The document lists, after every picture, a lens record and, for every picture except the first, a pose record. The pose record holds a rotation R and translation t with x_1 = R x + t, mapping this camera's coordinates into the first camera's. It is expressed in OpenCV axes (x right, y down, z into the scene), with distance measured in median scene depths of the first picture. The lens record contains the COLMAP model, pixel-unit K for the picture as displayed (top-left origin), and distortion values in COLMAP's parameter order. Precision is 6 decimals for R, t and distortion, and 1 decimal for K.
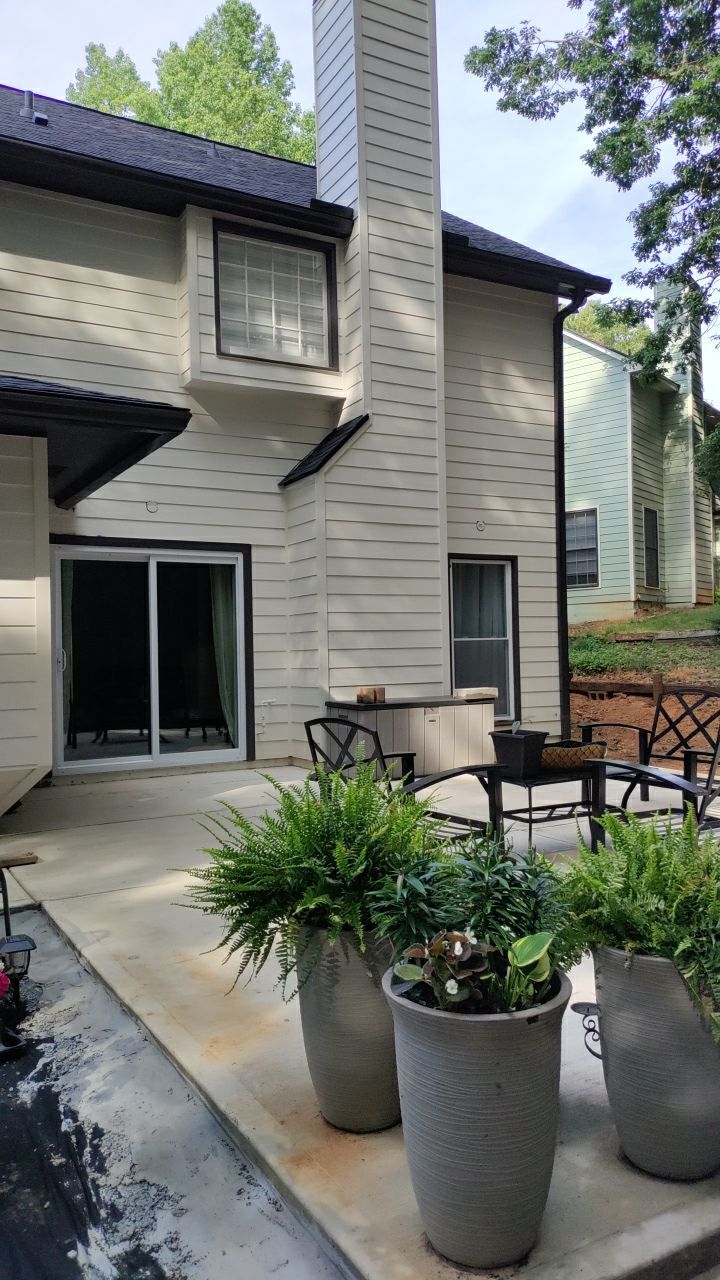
lens RADIAL K [[947.3, 0, 353.9], [0, 947.3, 645.0], [0, 0, 1]] dist [0.105615, -0.171183]
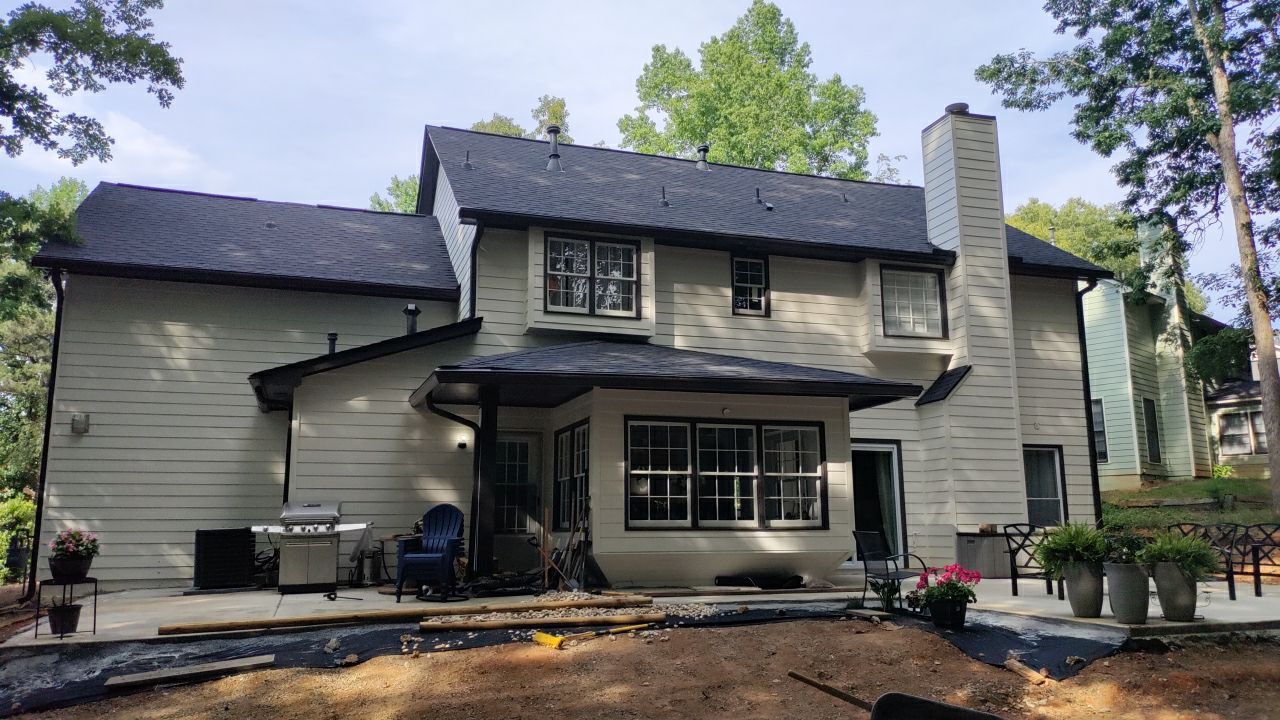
lens RADIAL K [[947.3, 0, 640.0], [0, 947.3, 360.0], [0, 0, 1]] dist [0.105615, -0.171183]
pose [[0.983054, -0.019049, -0.182322, -0.212693], [-0.010869, 0.986780, -0.161701, 0.030188], [0.182992, 0.160943, 0.969851, -0.656023]]
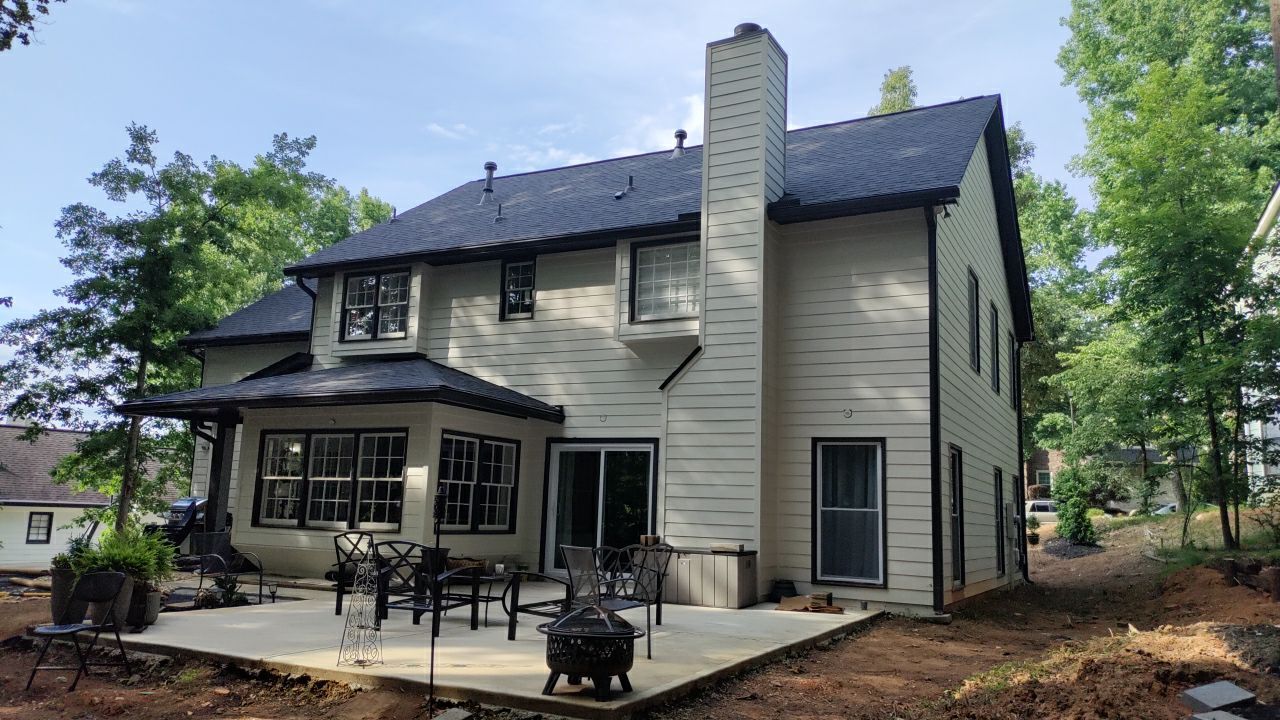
lens RADIAL K [[947.3, 0, 640.0], [0, 947.3, 360.0], [0, 0, 1]] dist [0.105615, -0.171183]
pose [[0.542459, -0.094491, -0.834751, 0.959469], [-0.037448, 0.989947, -0.136395, -0.017902], [0.839247, 0.105249, 0.533467, 0.129142]]
